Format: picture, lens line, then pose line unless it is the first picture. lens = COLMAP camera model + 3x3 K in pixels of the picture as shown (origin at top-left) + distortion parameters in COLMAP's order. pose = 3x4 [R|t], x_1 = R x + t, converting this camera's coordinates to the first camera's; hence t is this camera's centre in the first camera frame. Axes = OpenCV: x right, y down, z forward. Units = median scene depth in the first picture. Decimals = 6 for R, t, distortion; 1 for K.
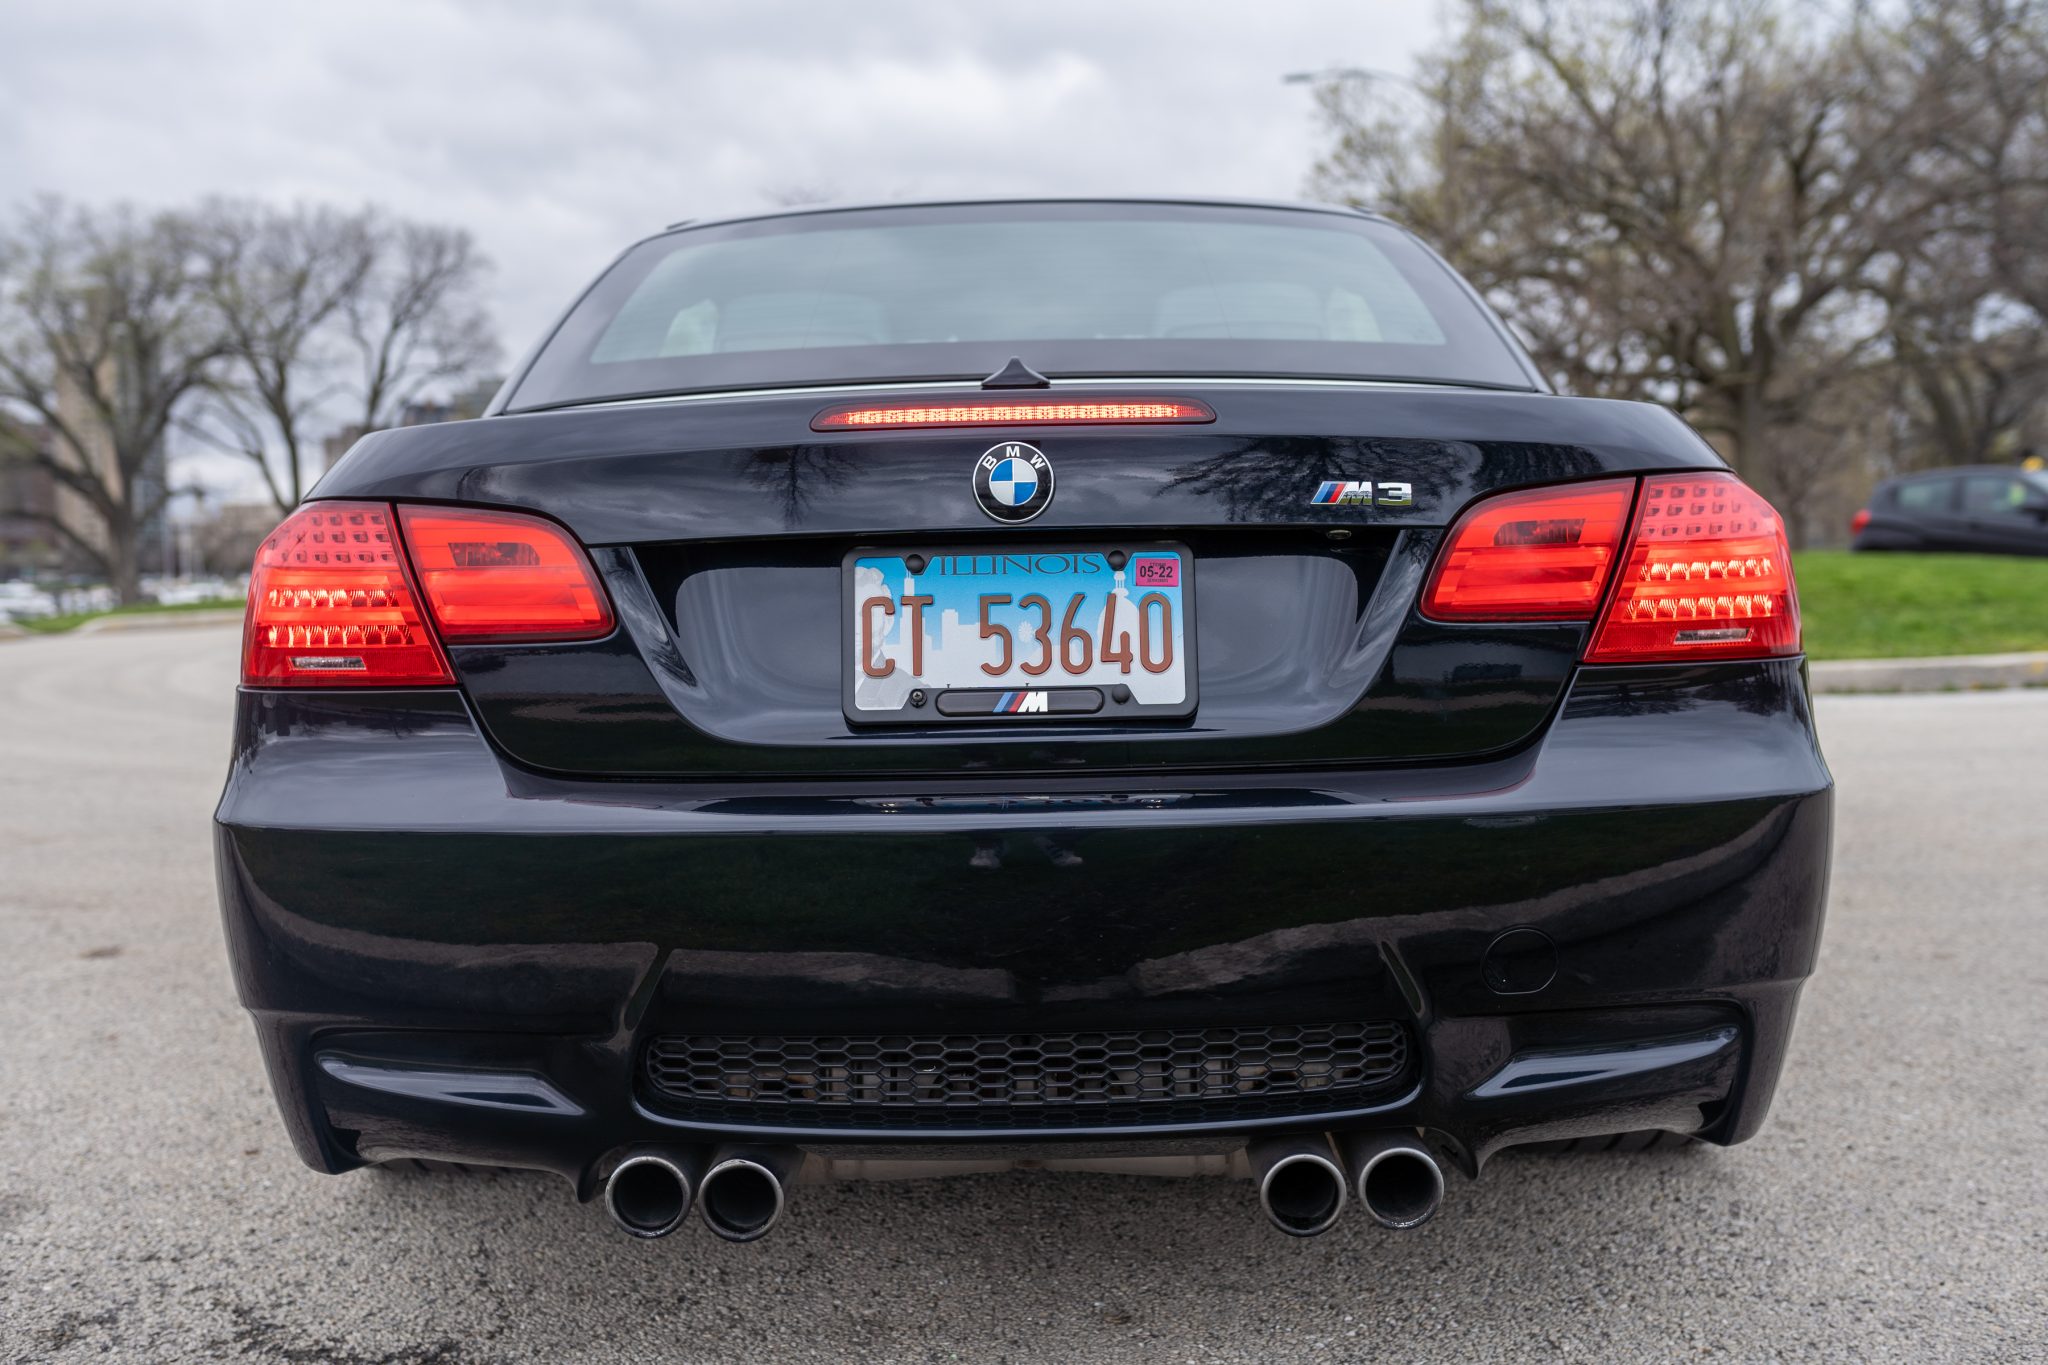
lens RADIAL K [[1968.5, 0, 1027.6], [0, 1968.5, 698.2], [0, 0, 1]] dist [-0.003554, 0.000000]
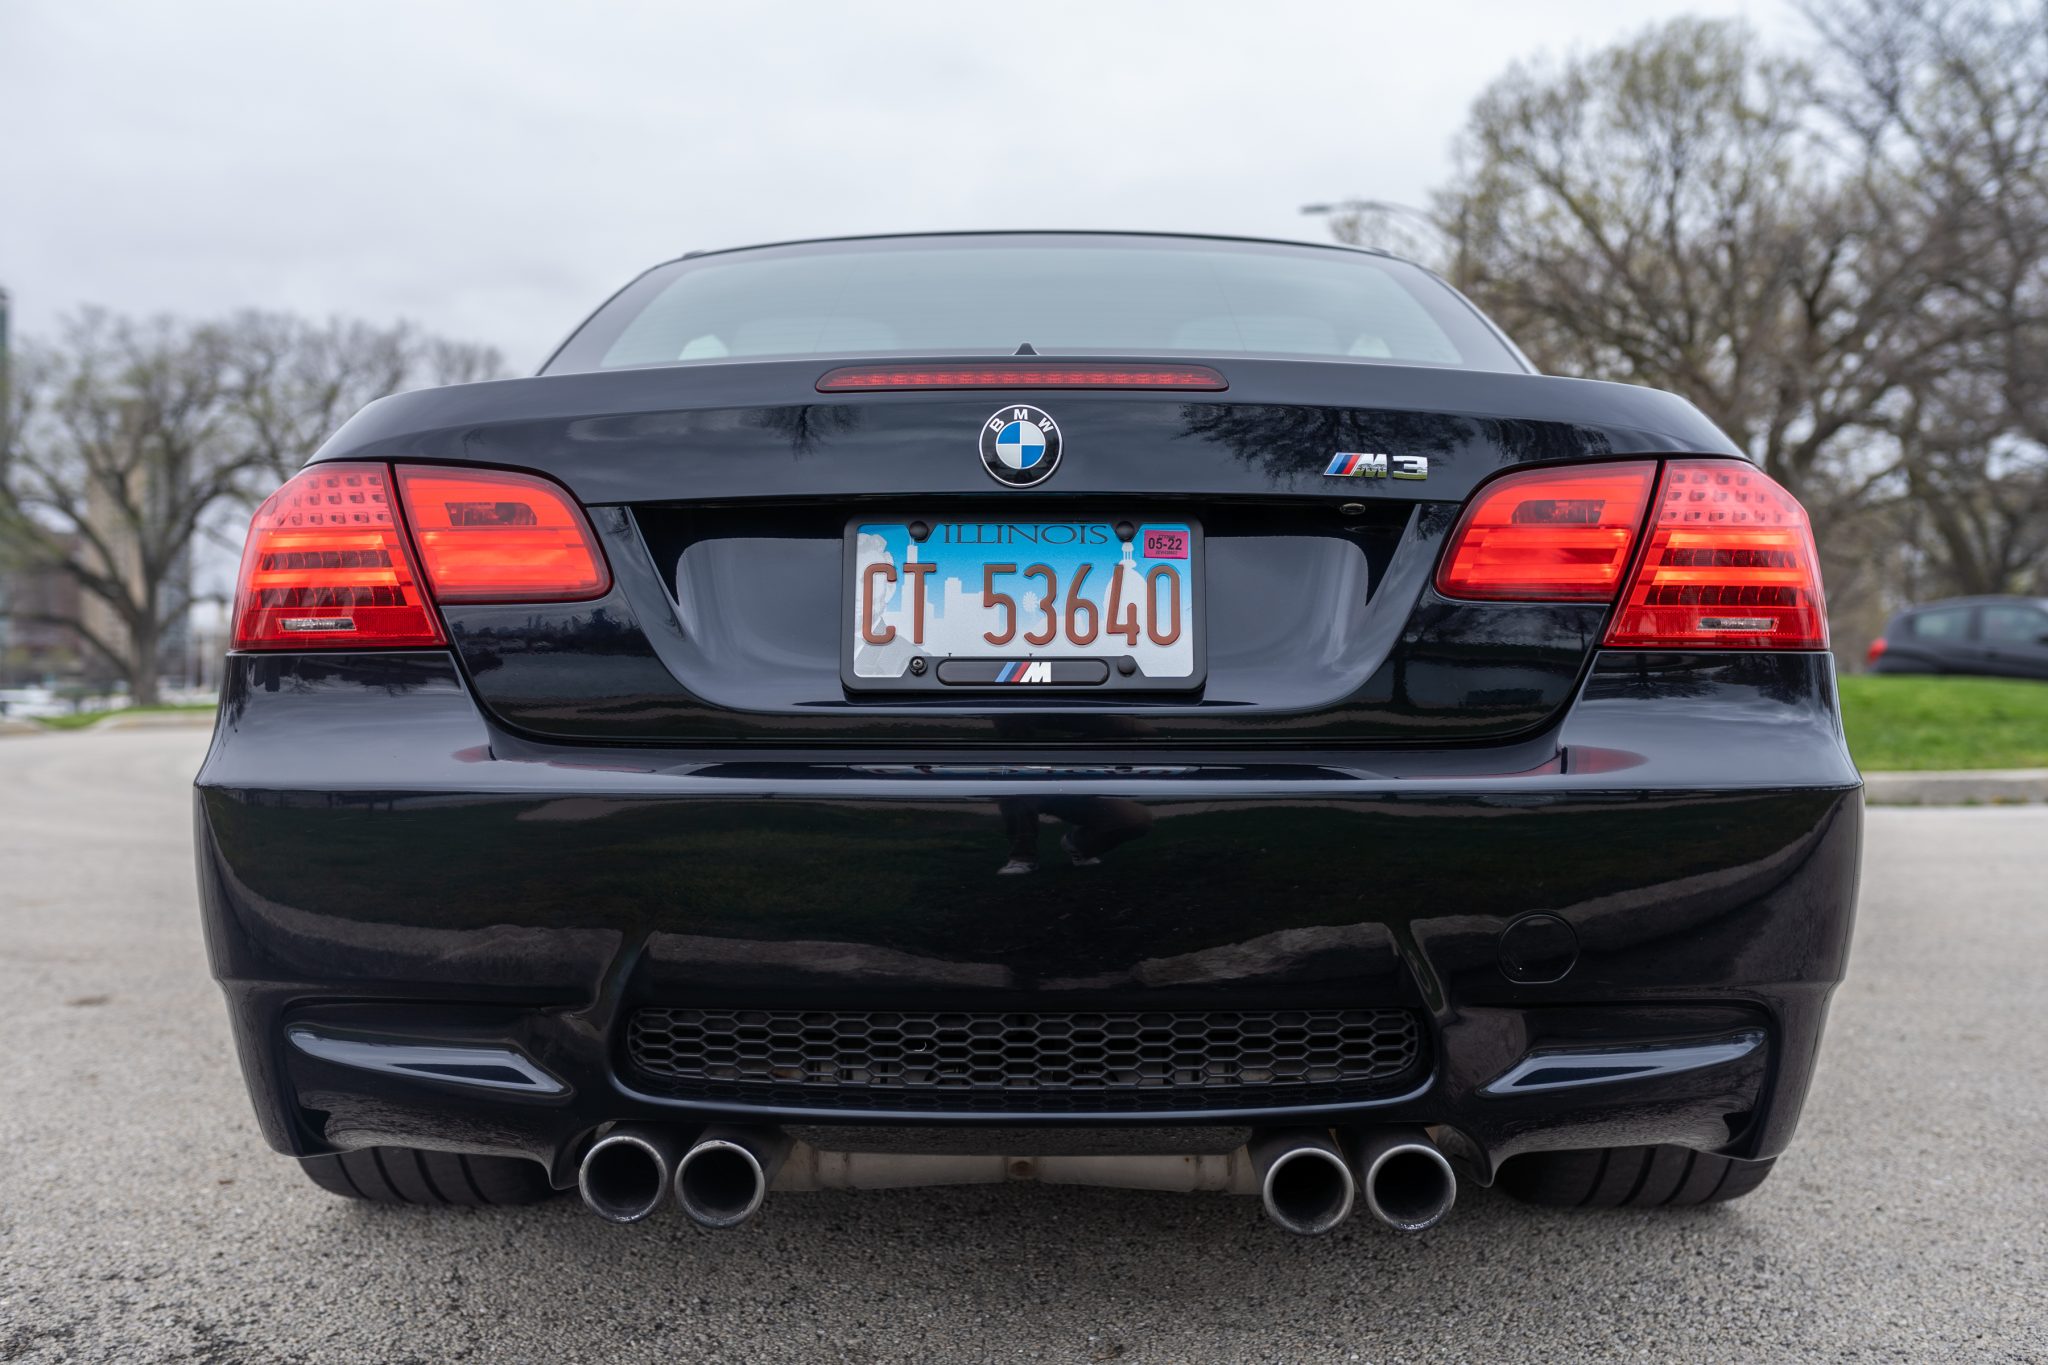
lens RADIAL K [[1968.5, 0, 1017.6], [0, 1968.5, 681.1], [0, 0, 1]] dist [-0.003554, 0.000000]
pose [[0.999710, 0.020947, -0.011845, 0.005021], [-0.021742, 0.997199, -0.071563, 0.074314], [0.010313, 0.071799, 0.997366, 0.028439]]
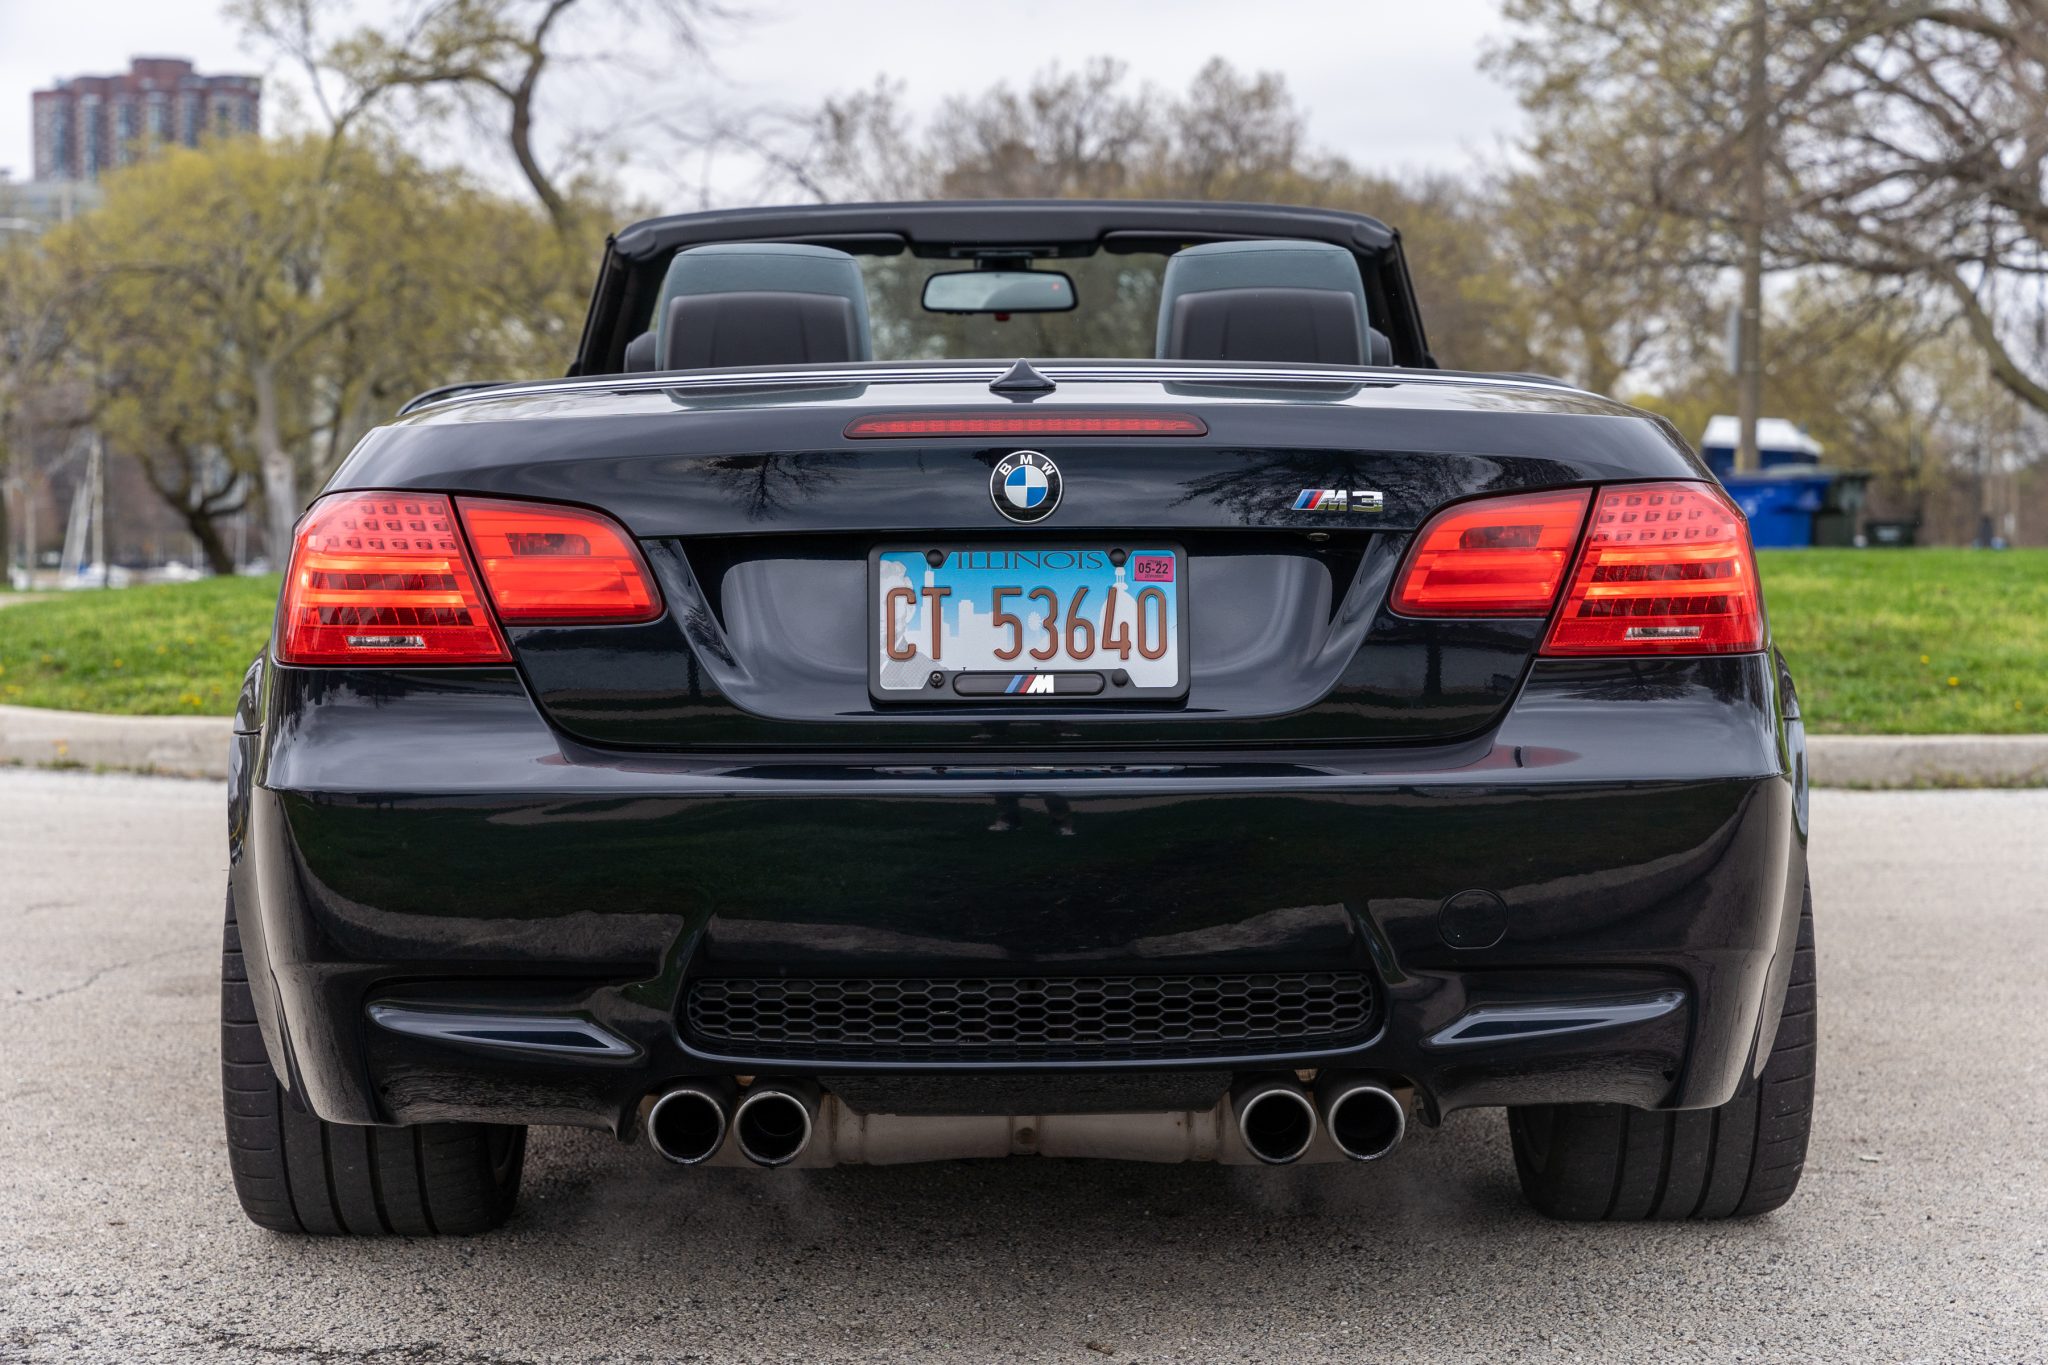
lens RADIAL K [[3572.5, 0, 1019.3], [0, 3572.5, 725.1], [0, 0, 1]] dist [0.148971, 0.000000]
pose [[0.999800, 0.012392, 0.015689, -0.039810], [-0.012077, 0.999727, -0.019993, 0.064128], [-0.015932, 0.019799, 0.999677, -0.992662]]
